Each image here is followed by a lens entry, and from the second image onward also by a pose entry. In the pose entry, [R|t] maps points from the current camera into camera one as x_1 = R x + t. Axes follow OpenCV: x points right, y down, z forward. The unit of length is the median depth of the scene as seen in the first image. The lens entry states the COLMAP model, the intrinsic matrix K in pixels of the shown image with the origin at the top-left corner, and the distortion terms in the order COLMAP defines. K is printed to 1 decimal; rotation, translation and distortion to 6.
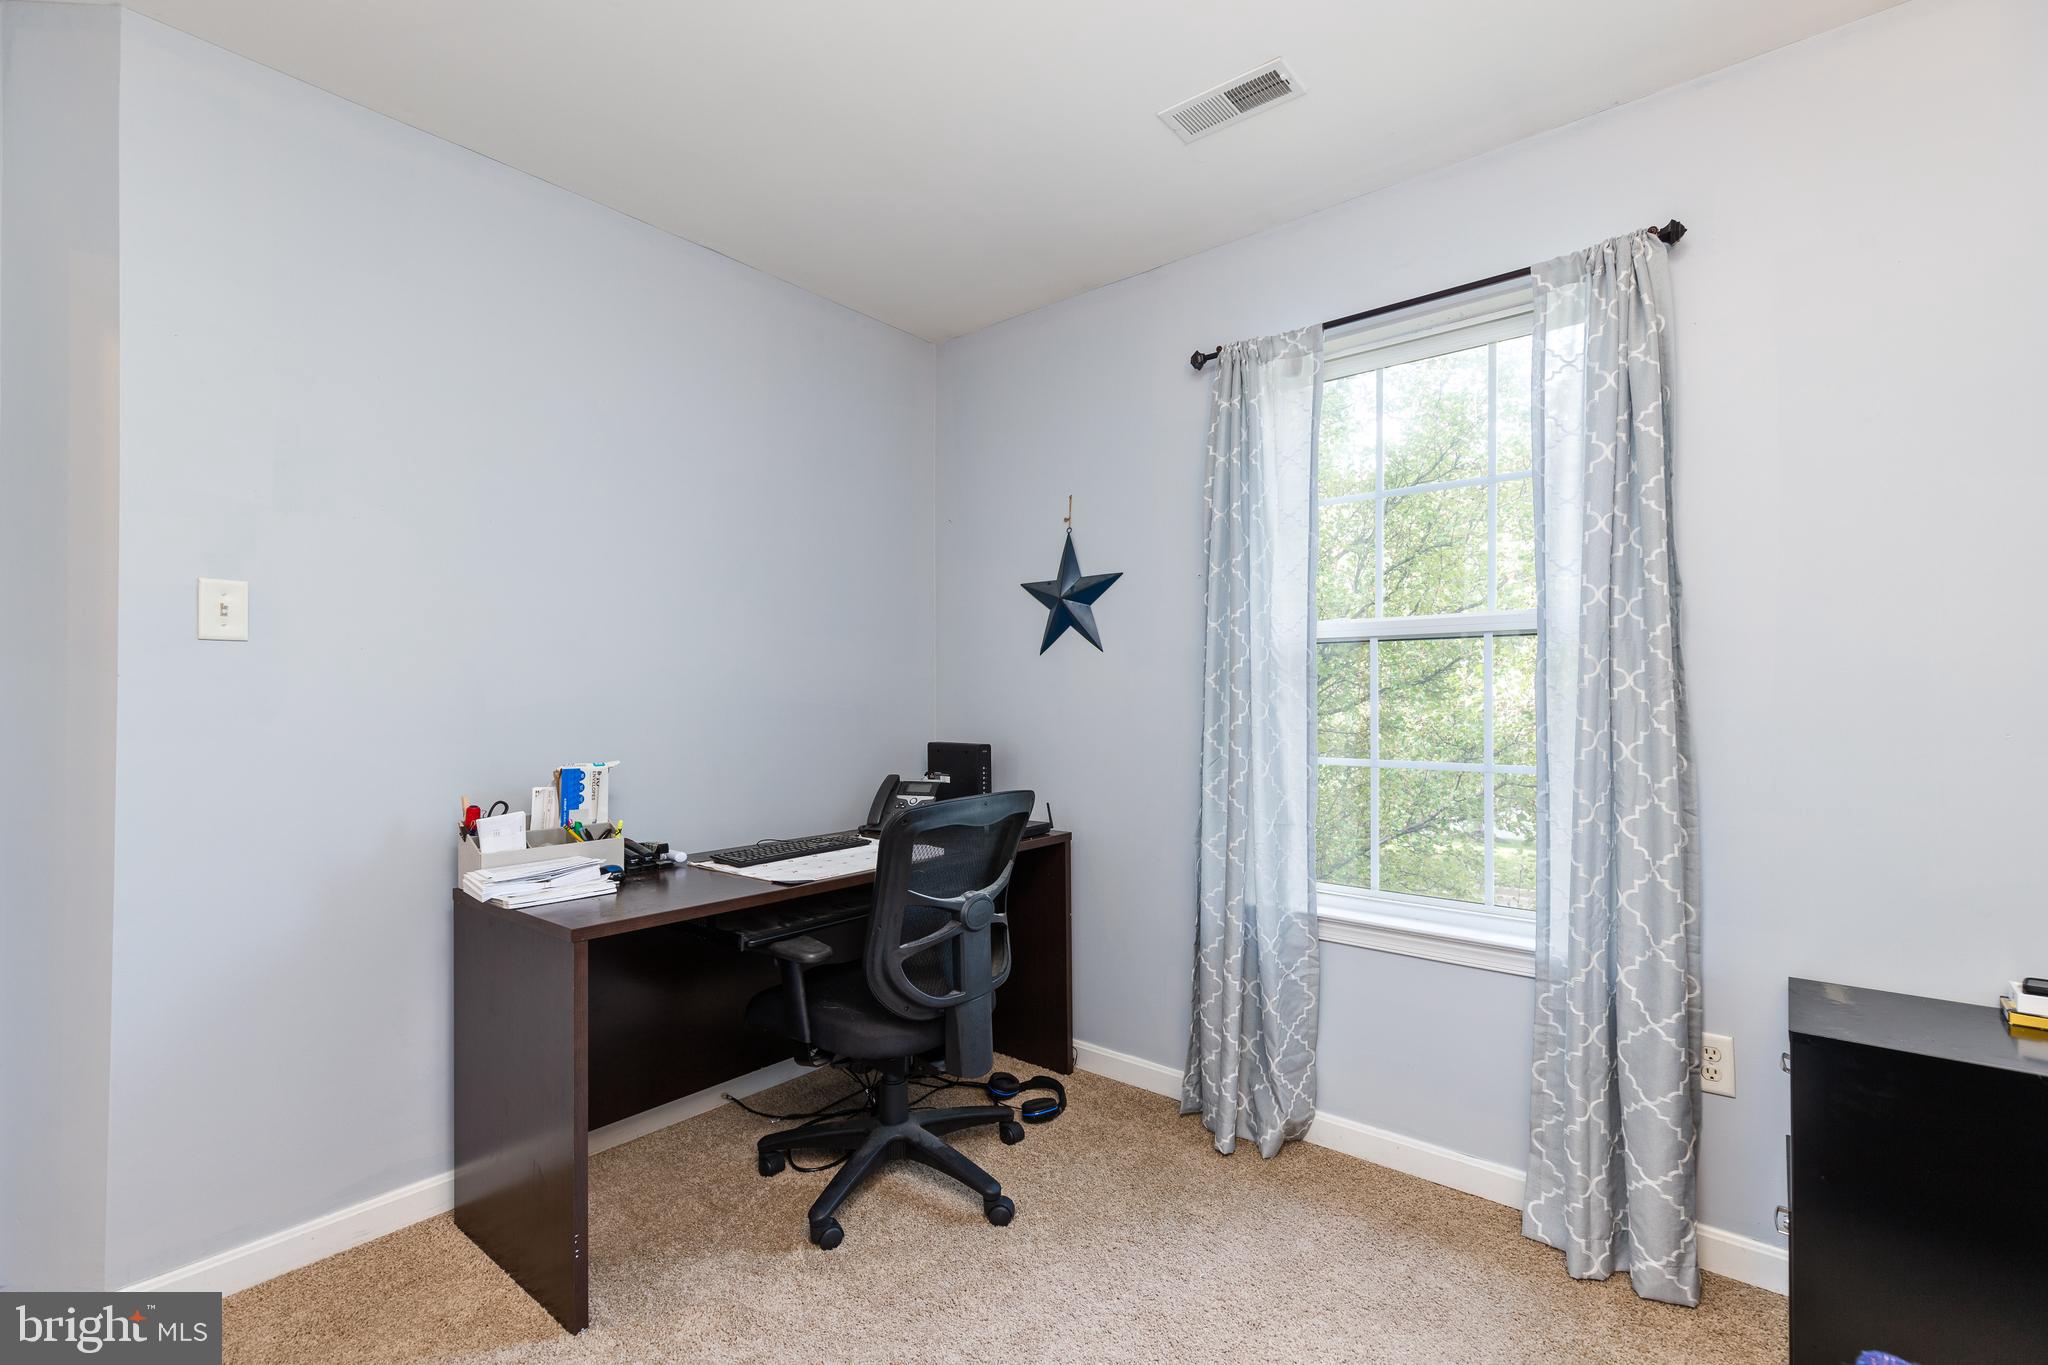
lens RADIAL K [[916.4, 0, 1033.1], [0, 916.4, 696.1], [0, 0, 1]] dist [0.008790, -0.001062]
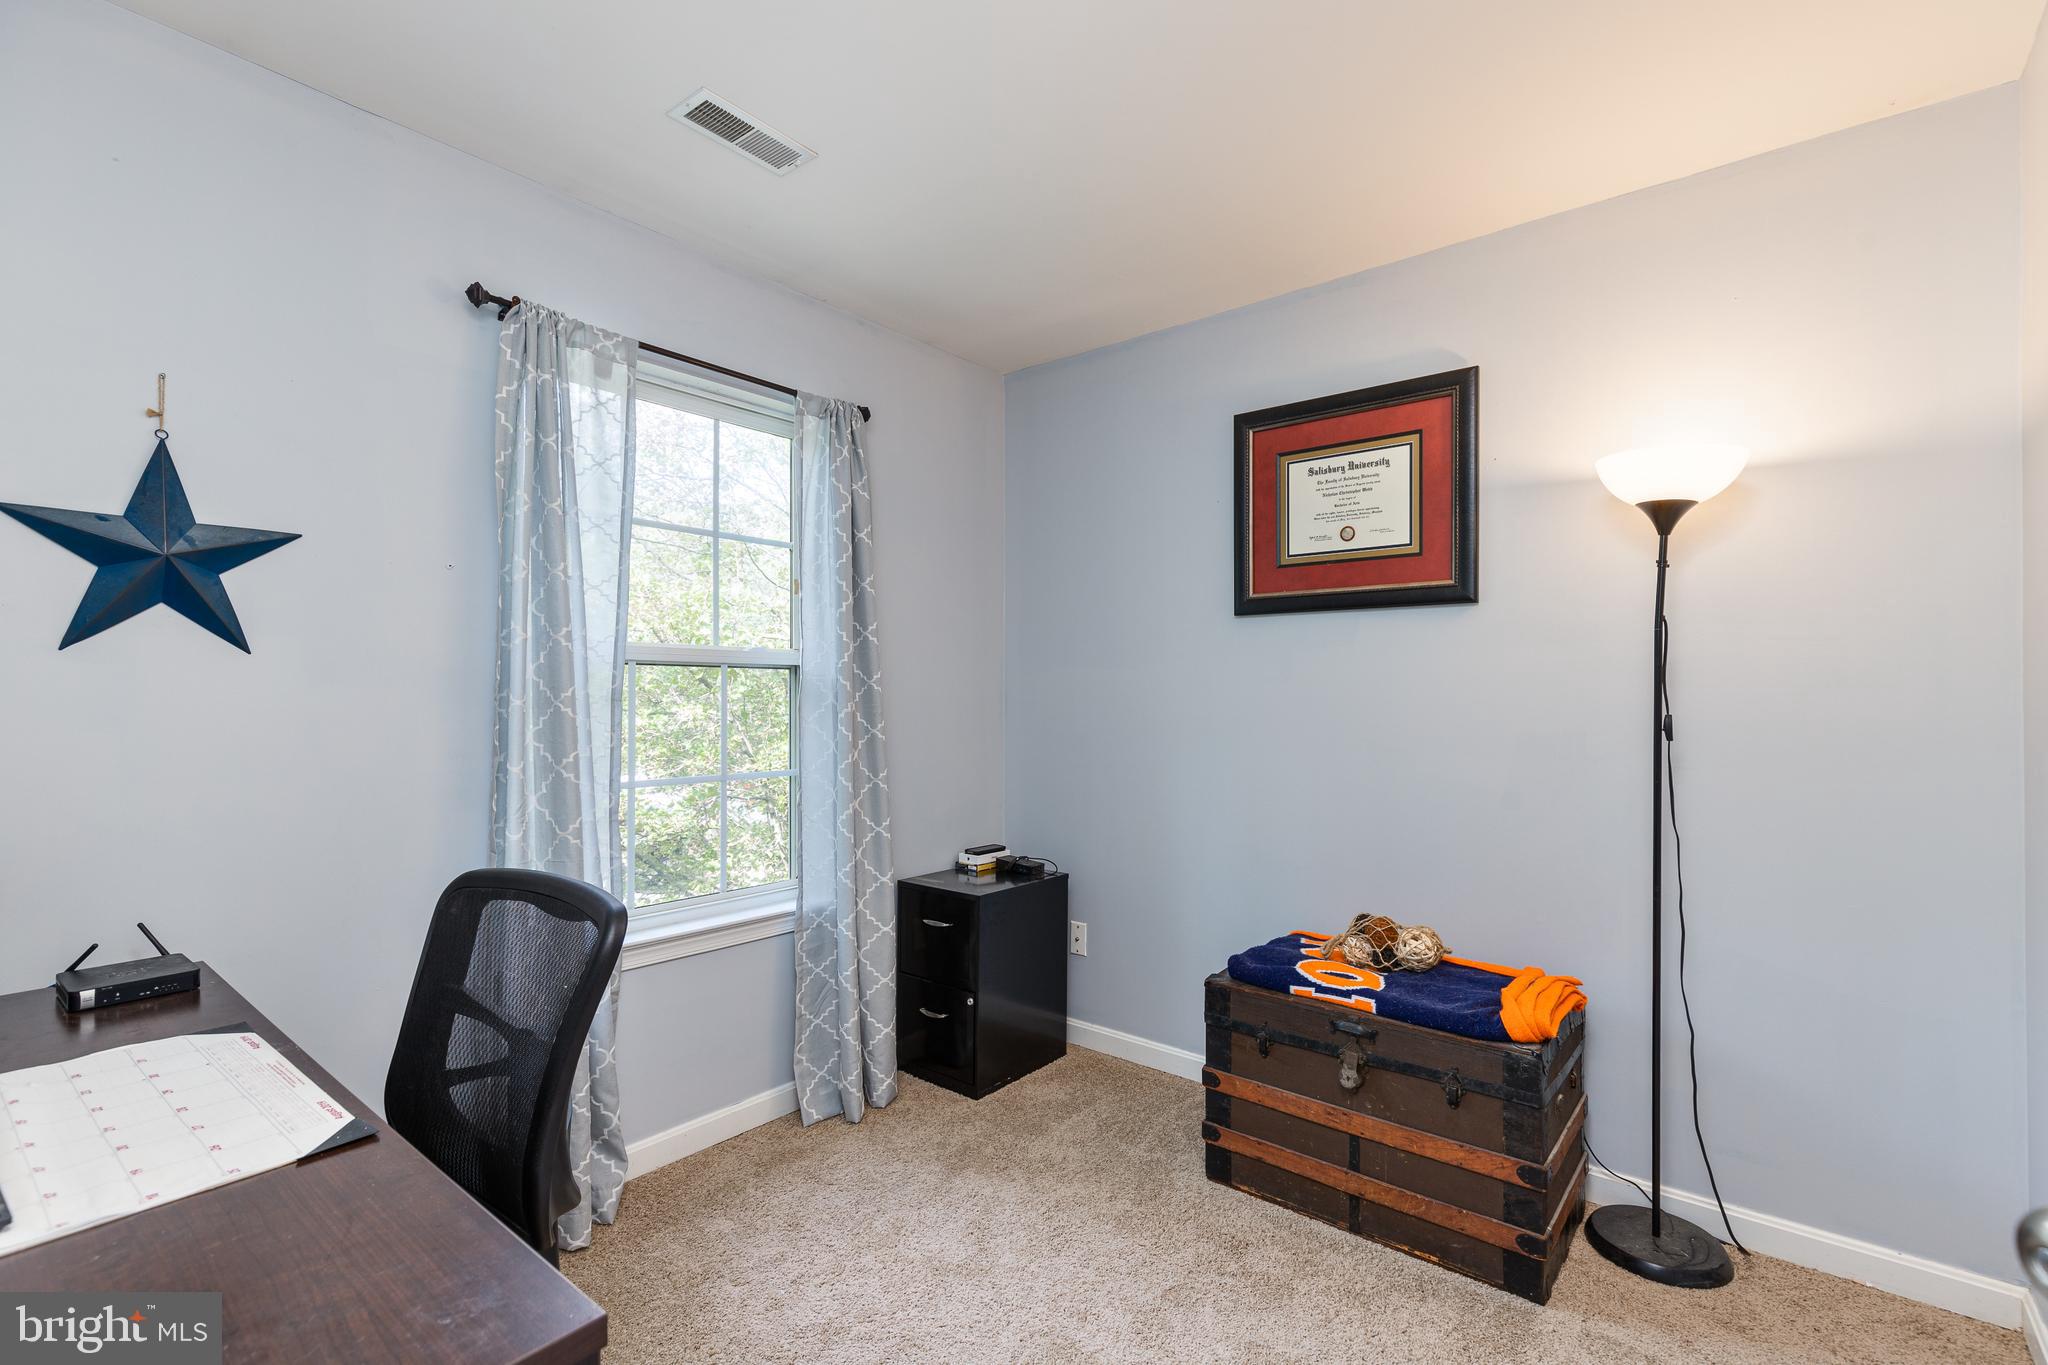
lens RADIAL K [[916.4, 0, 1033.1], [0, 916.4, 696.1], [0, 0, 1]] dist [0.008790, -0.001062]
pose [[-0.024352, 0.005873, 0.999686, -0.701164], [0.007909, 0.999953, -0.005682, -0.017044], [-0.999672, 0.007768, -0.024398, 0.626181]]
